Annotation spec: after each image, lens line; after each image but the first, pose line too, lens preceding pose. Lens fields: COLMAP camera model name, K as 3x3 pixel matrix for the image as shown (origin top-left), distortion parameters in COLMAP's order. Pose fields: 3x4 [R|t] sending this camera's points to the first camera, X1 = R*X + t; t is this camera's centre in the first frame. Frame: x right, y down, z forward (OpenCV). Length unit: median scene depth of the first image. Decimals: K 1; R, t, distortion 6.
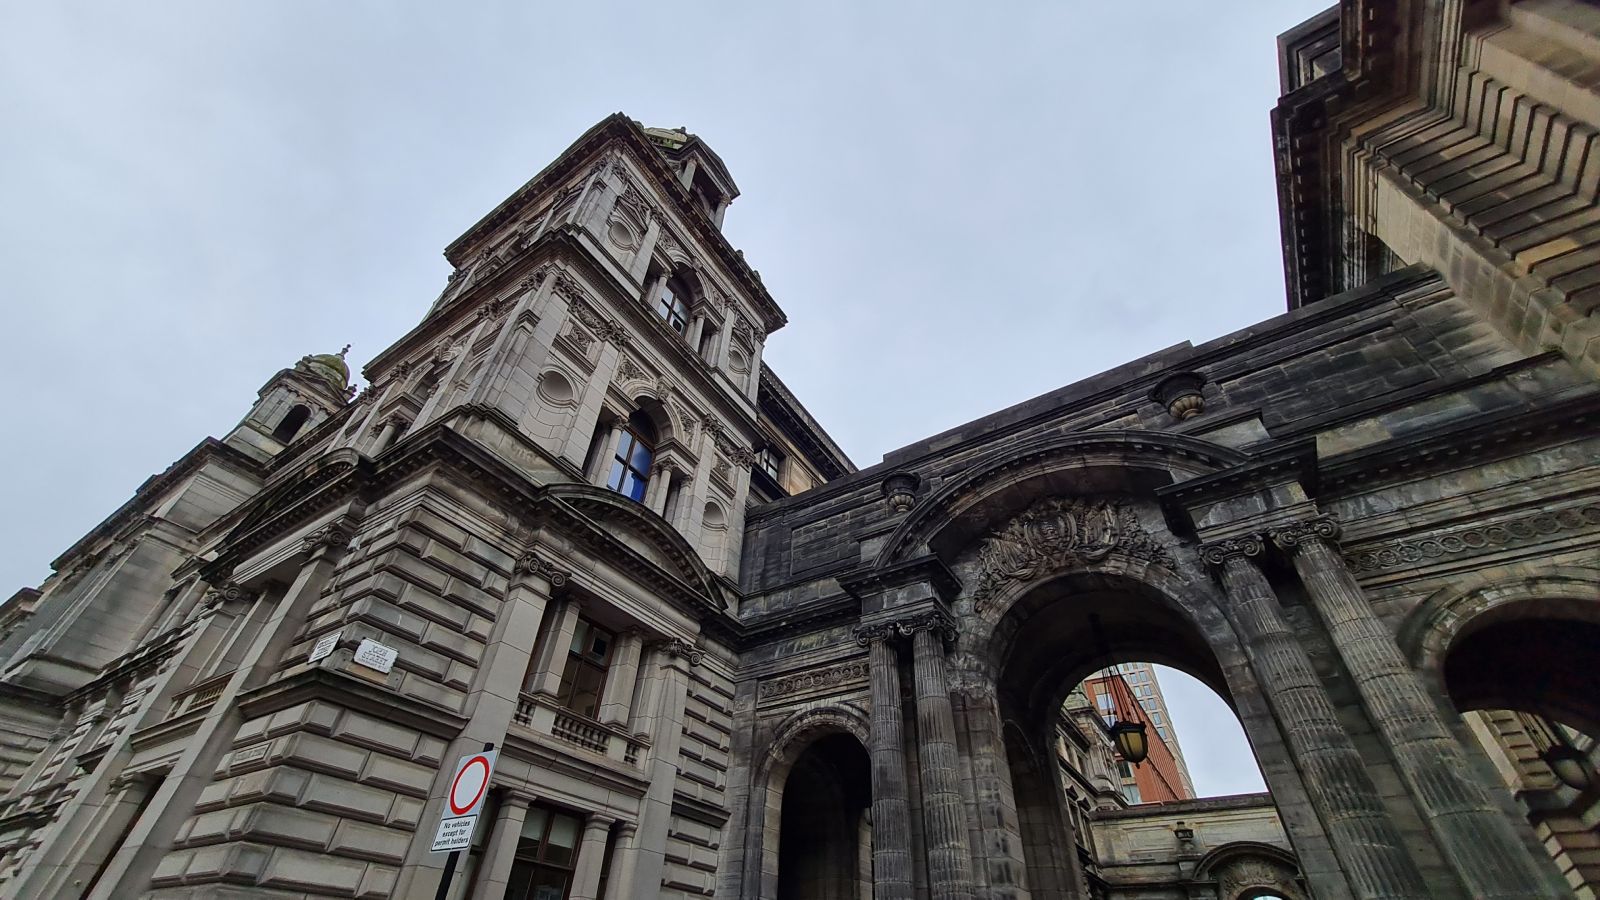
lens RADIAL K [[633.2, 0, 800.0], [0, 633.2, 450.0], [0, 0, 1]] dist [0.000128, 0.004244]
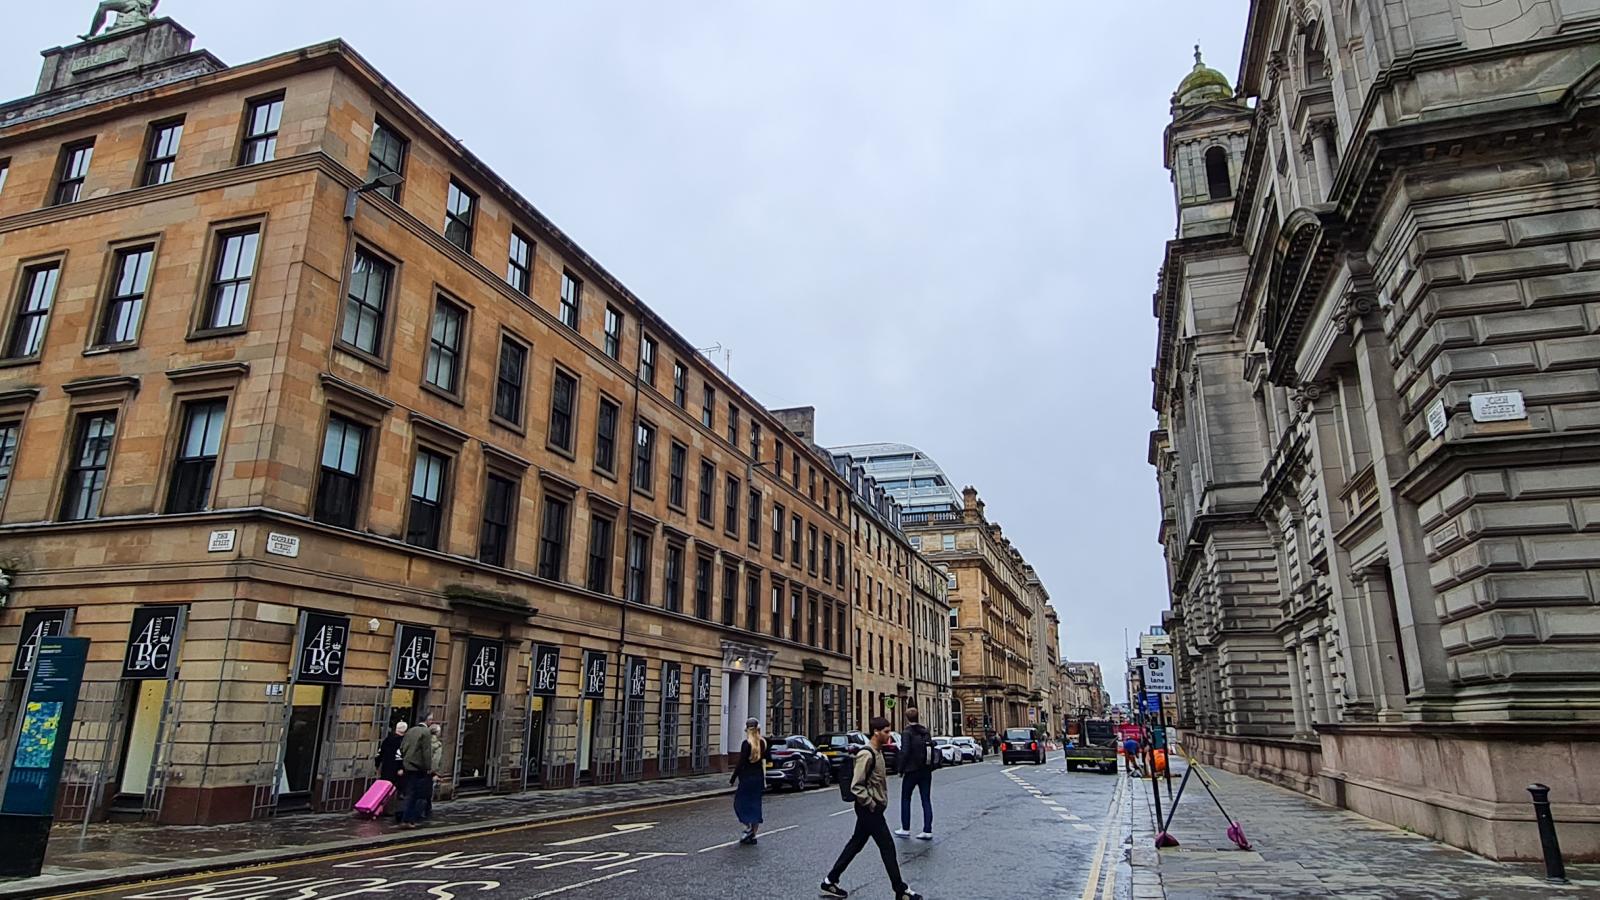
lens RADIAL K [[953.9, 0, 800.0], [0, 953.9, 450.0], [0, 0, 1]] dist [-0.021021, -0.002957]
pose [[0.259800, -0.304159, -0.916510, 0.149925], [0.636967, 0.767323, -0.074090, -0.089226], [0.725794, -0.564538, 0.393090, -0.123863]]
